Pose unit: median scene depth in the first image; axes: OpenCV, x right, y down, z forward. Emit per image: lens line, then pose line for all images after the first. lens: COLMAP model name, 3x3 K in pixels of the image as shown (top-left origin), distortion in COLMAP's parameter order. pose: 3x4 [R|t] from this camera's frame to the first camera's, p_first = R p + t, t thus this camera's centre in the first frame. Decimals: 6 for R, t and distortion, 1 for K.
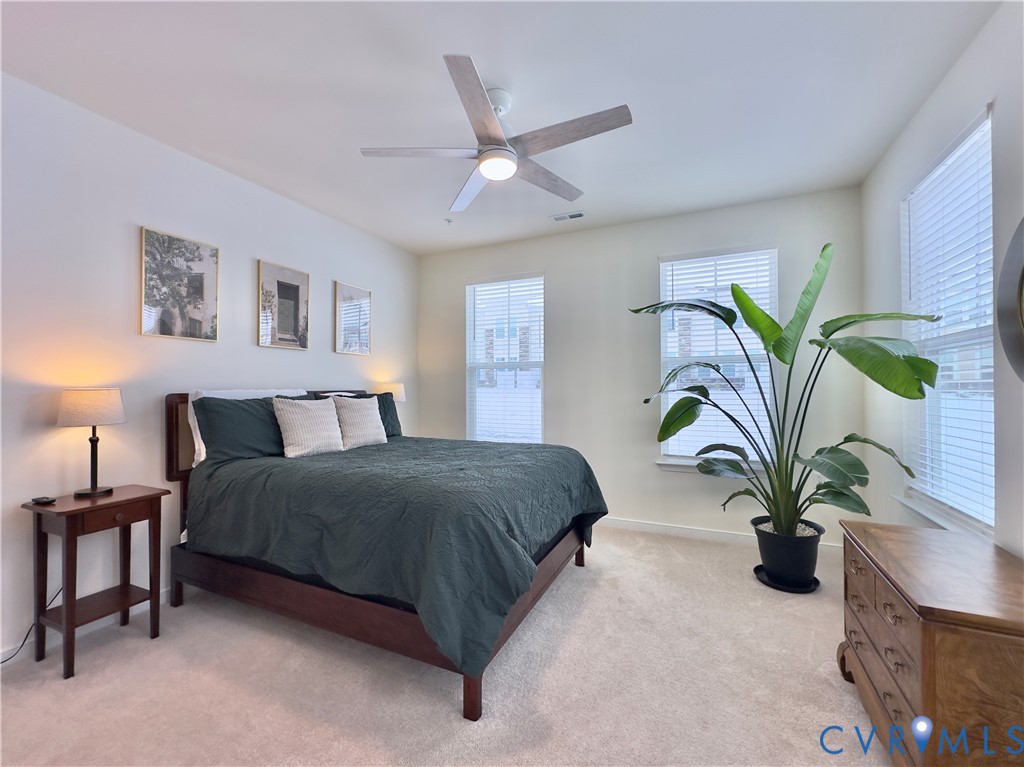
lens RADIAL K [[419.9, 0, 512.8], [0, 419.9, 392.0], [0, 0, 1]] dist [0.000899, 0.000076]
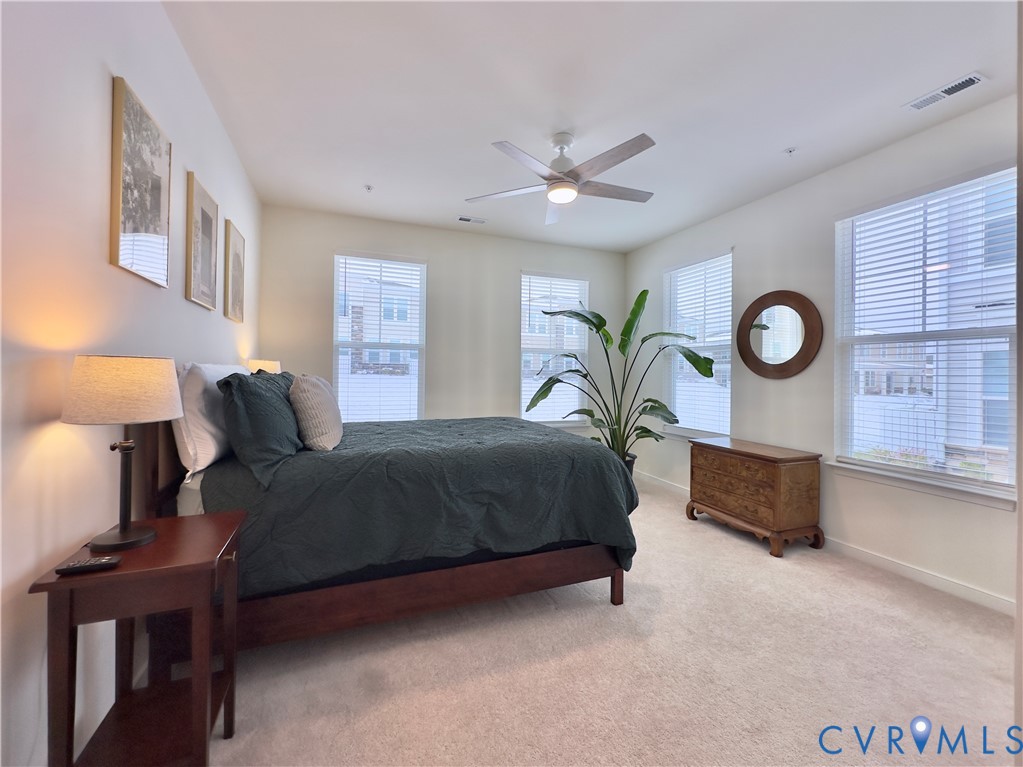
lens RADIAL K [[408.1, 0, 511.3], [0, 408.1, 382.1], [0, 0, 1]] dist [-0.001843, -0.000237]
pose [[0.699475, -0.005077, 0.714639, -0.809567], [-0.004578, 0.999922, 0.011585, 0.014568], [-0.714643, -0.011375, 0.699397, 0.194463]]
